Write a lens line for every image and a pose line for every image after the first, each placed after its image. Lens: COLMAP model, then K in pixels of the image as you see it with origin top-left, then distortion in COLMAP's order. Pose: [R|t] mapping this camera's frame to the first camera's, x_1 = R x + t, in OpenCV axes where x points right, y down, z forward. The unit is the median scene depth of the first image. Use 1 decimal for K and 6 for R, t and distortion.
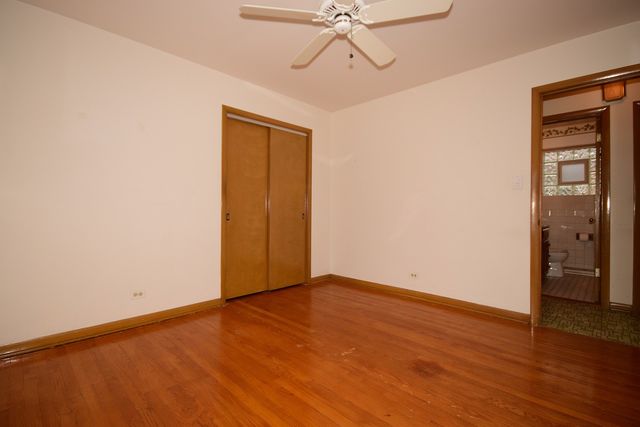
lens RADIAL K [[296.5, 0, 320.0], [0, 296.5, 213.5], [0, 0, 1]] dist [-0.001690, -0.000489]
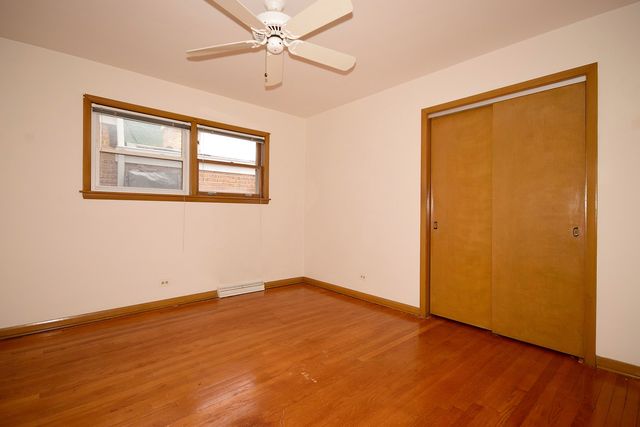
lens RADIAL K [[304.4, 0, 321.7], [0, 304.4, 212.3], [0, 0, 1]] dist [0.016680, -0.007984]
pose [[-0.072356, -0.004708, -0.997368, 0.765687], [-0.025795, 0.999663, -0.002848, -0.018870], [0.997045, 0.025521, -0.072453, 0.831641]]
